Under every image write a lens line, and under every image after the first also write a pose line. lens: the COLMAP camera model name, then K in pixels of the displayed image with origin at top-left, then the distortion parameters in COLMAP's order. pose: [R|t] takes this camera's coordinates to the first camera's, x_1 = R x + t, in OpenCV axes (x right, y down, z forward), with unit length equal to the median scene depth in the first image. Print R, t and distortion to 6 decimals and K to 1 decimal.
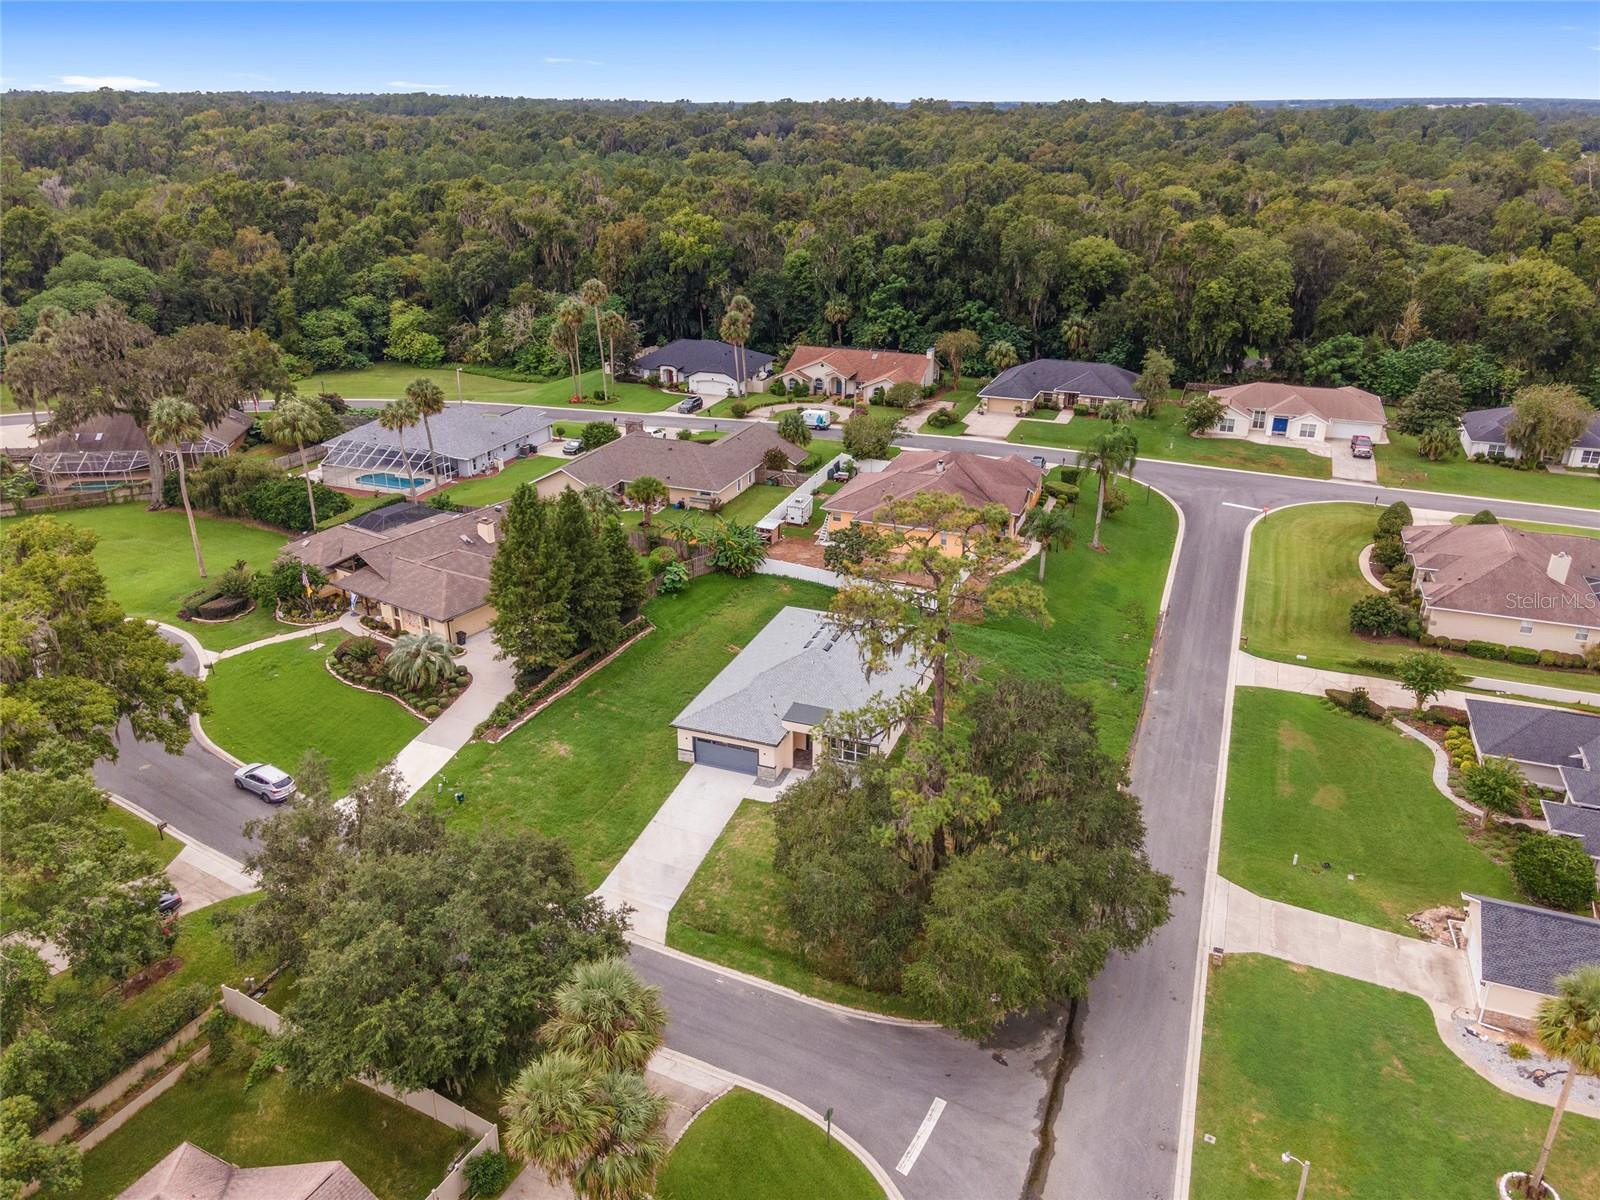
lens RADIAL K [[1173.8, 0, 797.1], [0, 1173.8, 602.3], [0, 0, 1]] dist [0.010050, 0.057569]
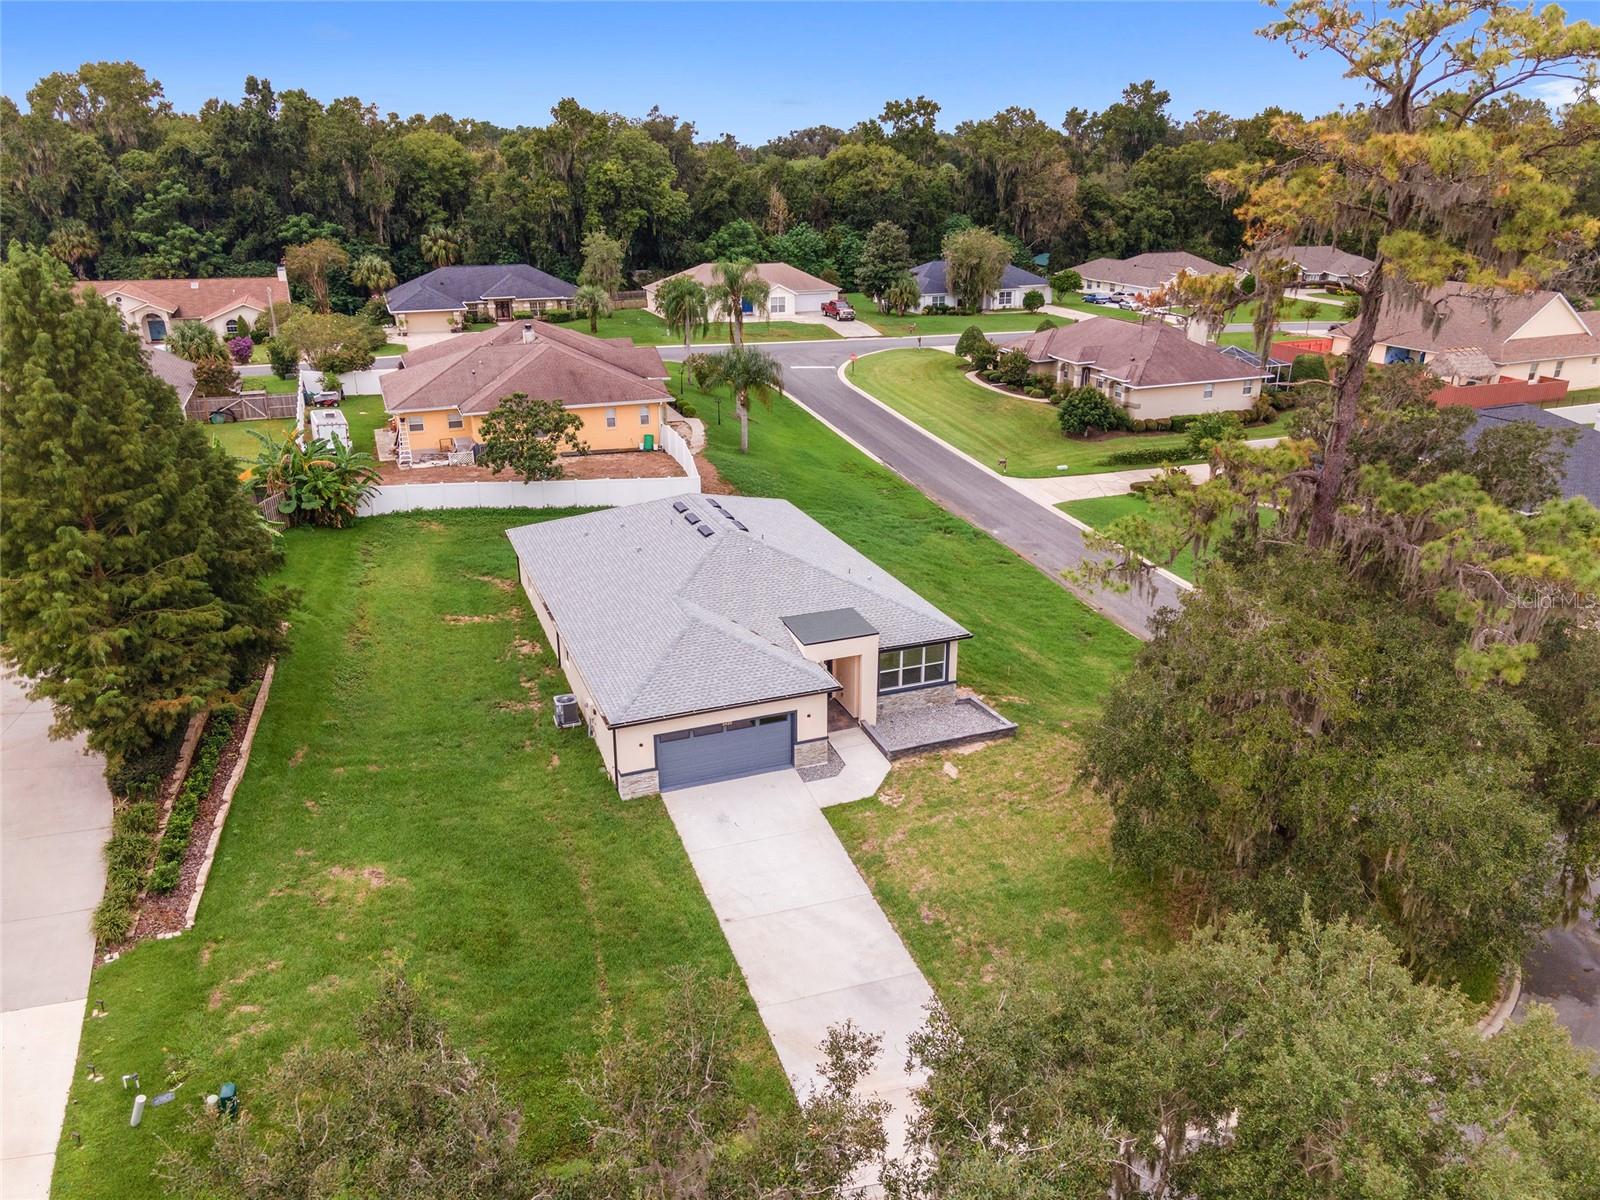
lens RADIAL K [[1173.8, 0, 797.1], [0, 1173.8, 602.3], [0, 0, 1]] dist [0.010050, 0.057569]
pose [[0.744946, -0.243452, 0.621118, -0.155029], [0.267714, 0.961874, 0.055927, 0.025001], [-0.611052, 0.124619, 0.781719, 0.283432]]
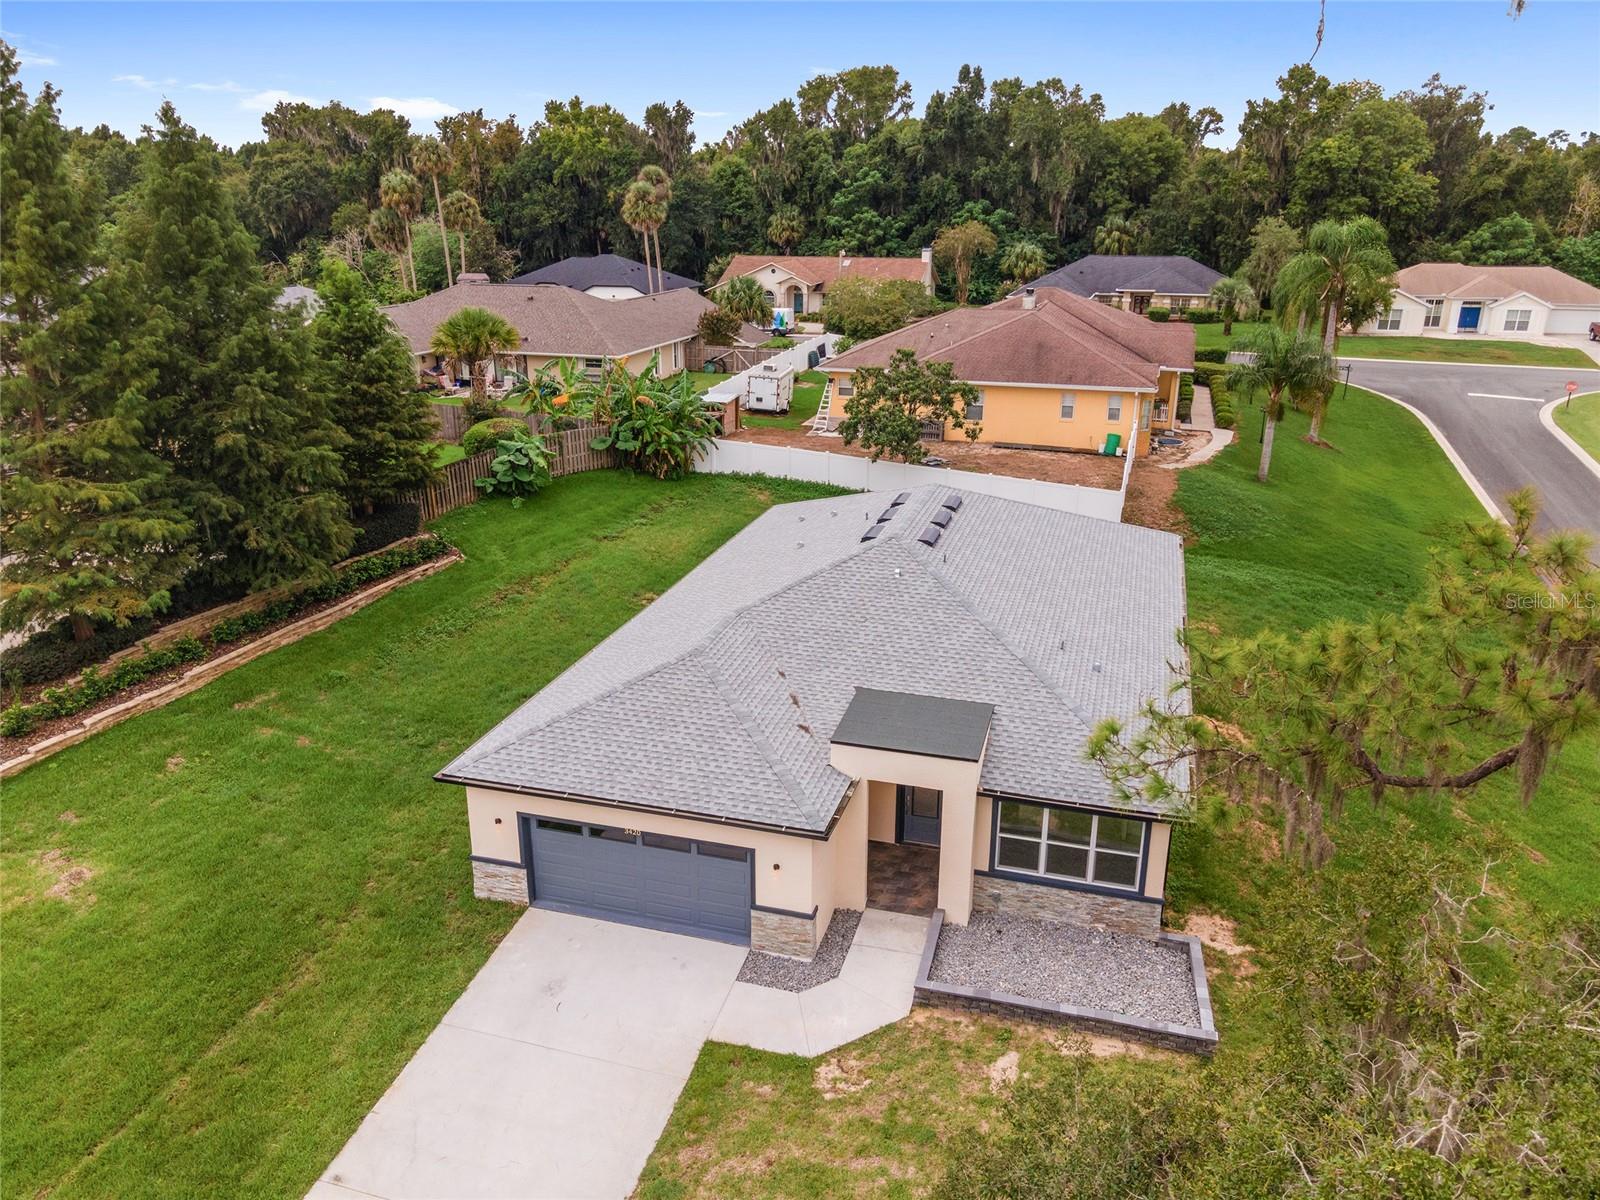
lens RADIAL K [[1173.8, 0, 797.1], [0, 1173.8, 602.3], [0, 0, 1]] dist [0.010050, 0.057569]
pose [[0.997177, -0.025007, 0.070797, -0.019057], [0.029728, 0.997348, -0.066425, 0.040094], [-0.068949, 0.068342, 0.995277, 0.337024]]
